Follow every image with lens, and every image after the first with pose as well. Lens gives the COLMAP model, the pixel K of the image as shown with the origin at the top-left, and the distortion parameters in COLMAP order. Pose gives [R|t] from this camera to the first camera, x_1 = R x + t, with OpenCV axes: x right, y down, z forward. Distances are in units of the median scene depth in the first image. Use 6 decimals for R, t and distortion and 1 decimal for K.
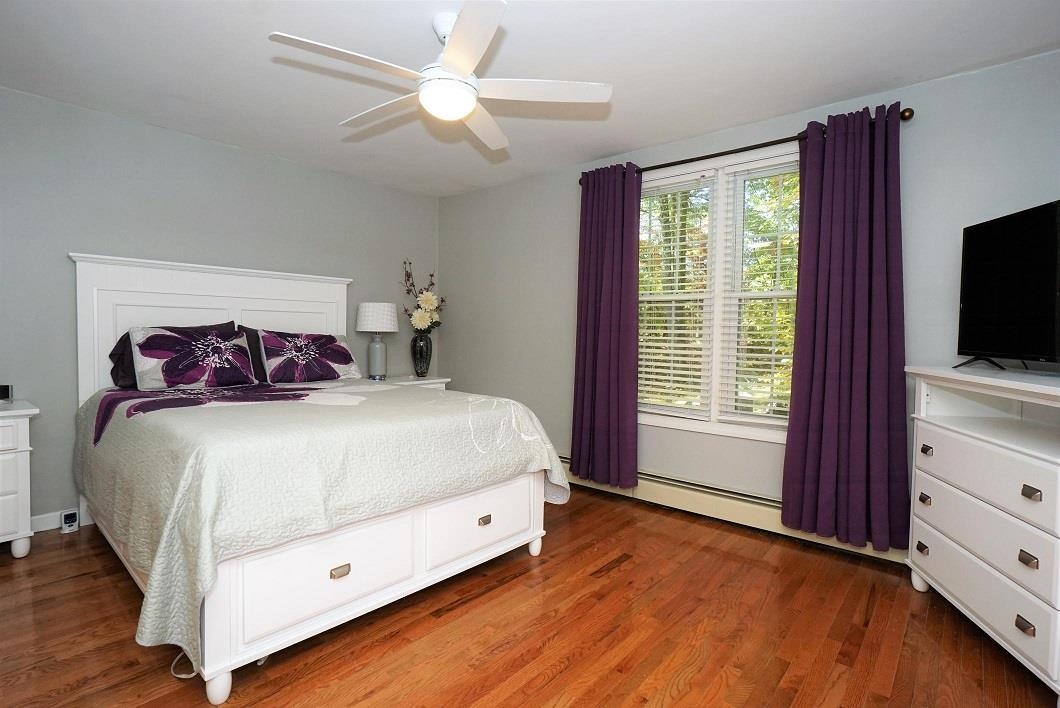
lens RADIAL K [[525.1, 0, 528.6], [0, 525.1, 358.1], [0, 0, 1]] dist [0.000272, 0.001233]
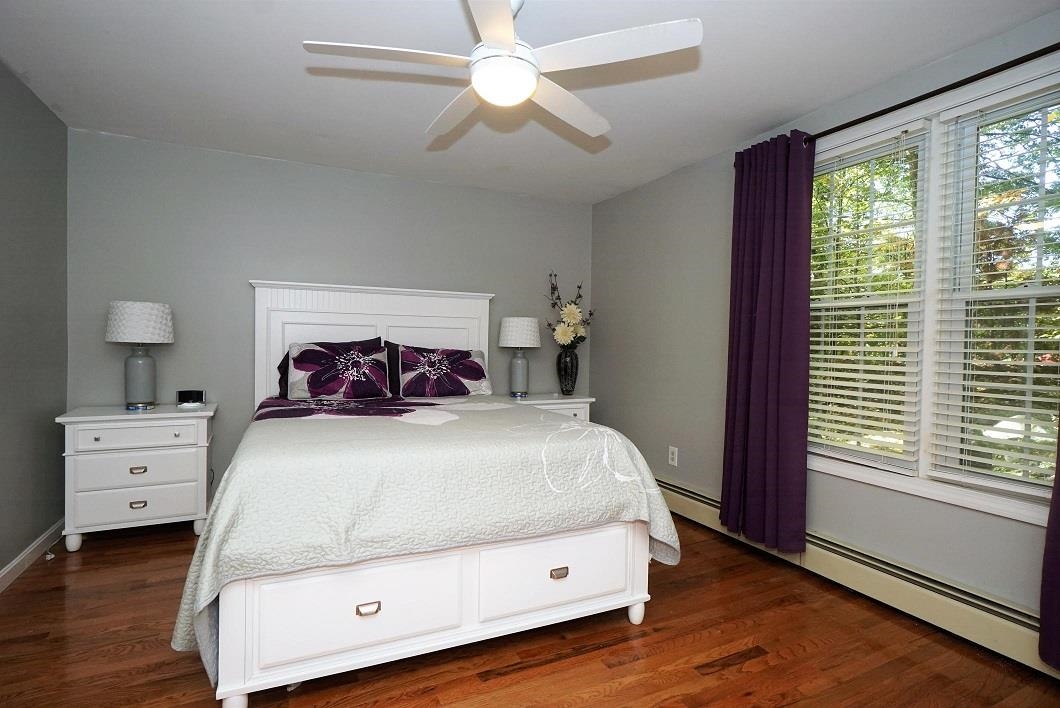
lens RADIAL K [[525.1, 0, 528.6], [0, 525.1, 358.1], [0, 0, 1]] dist [0.000272, 0.001233]
pose [[0.915958, 0.011625, -0.401105, 0.159618], [-0.022725, 0.999479, -0.022926, -0.010841], [0.400629, 0.030115, 0.915745, 0.155610]]
